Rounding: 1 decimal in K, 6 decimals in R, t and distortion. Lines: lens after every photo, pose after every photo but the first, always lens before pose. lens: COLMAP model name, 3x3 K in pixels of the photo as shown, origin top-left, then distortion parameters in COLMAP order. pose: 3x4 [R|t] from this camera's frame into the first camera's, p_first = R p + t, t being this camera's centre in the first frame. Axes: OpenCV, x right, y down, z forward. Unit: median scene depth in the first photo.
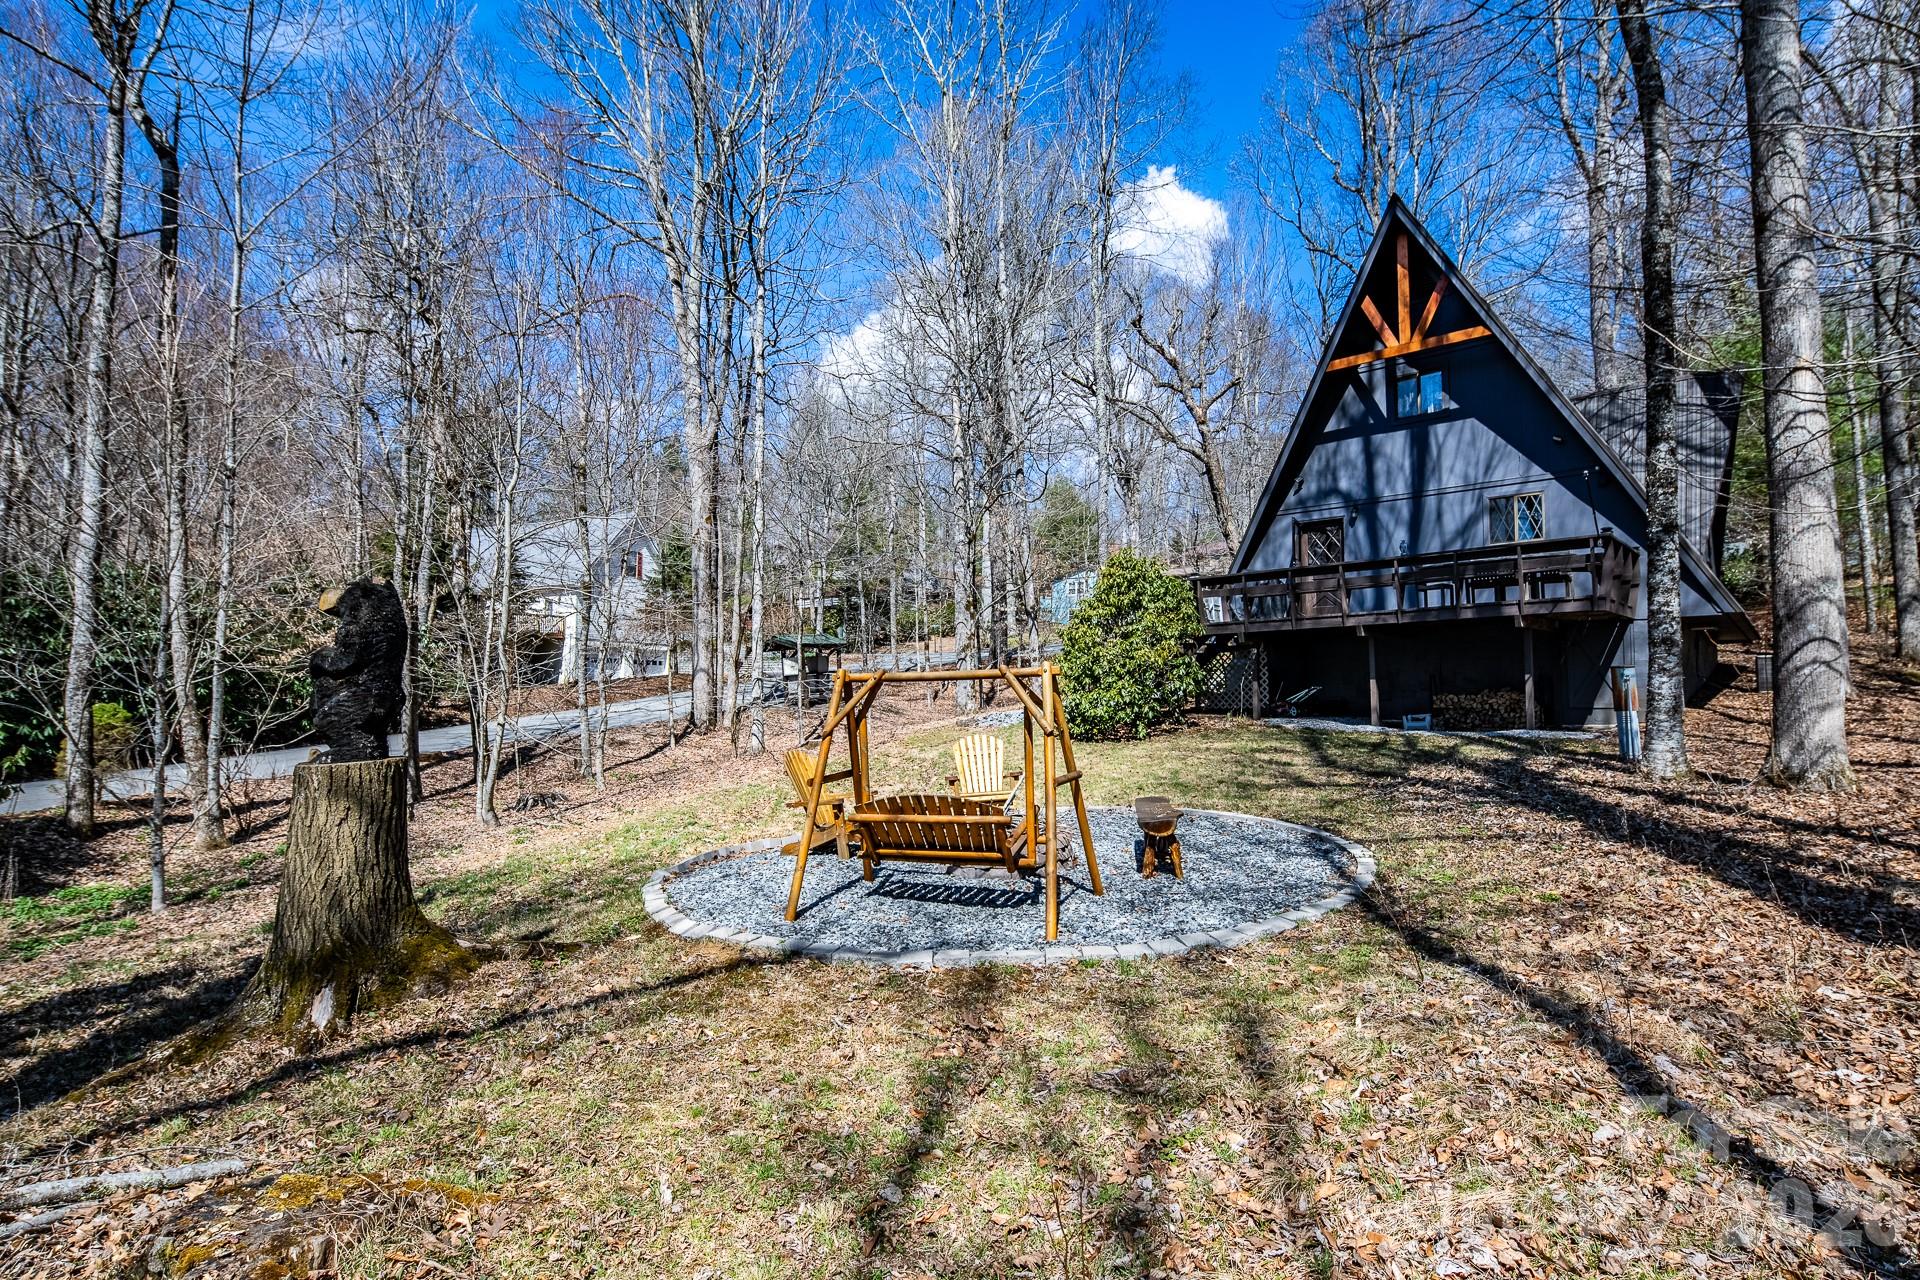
lens RADIAL K [[1018.4, 0, 885.9], [0, 1018.4, 542.1], [0, 0, 1]] dist [0.000307, -0.003270]
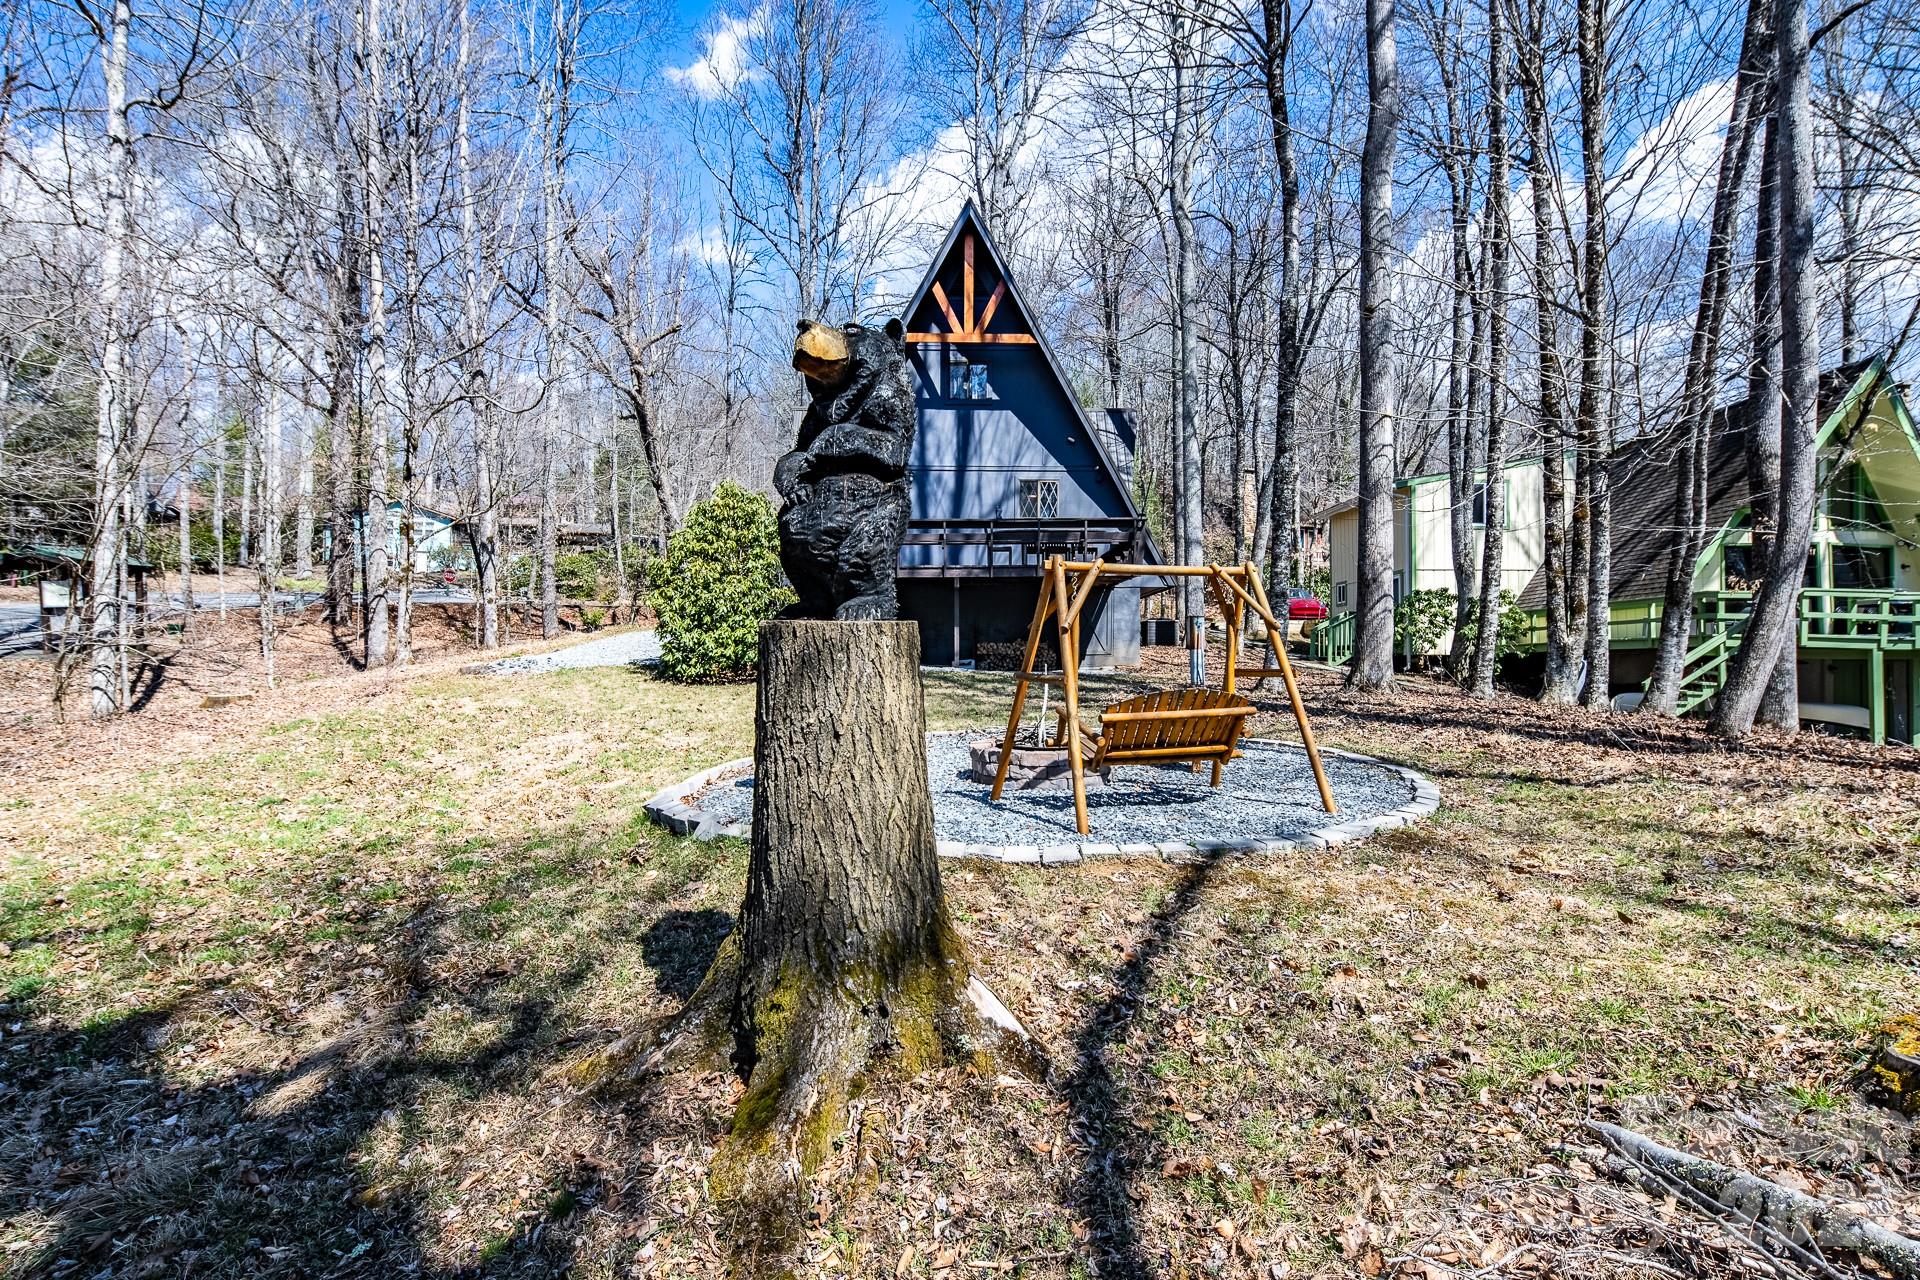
lens RADIAL K [[1055.6, 0, 963.7], [0, 1055.6, 563.6], [0, 0, 1]] dist [-0.001425, -0.001005]
pose [[0.682235, 0.080638, 0.726672, -0.323220], [-0.115818, 0.993269, -0.001487, 0.060340], [-0.721901, -0.083147, 0.686983, 0.185640]]
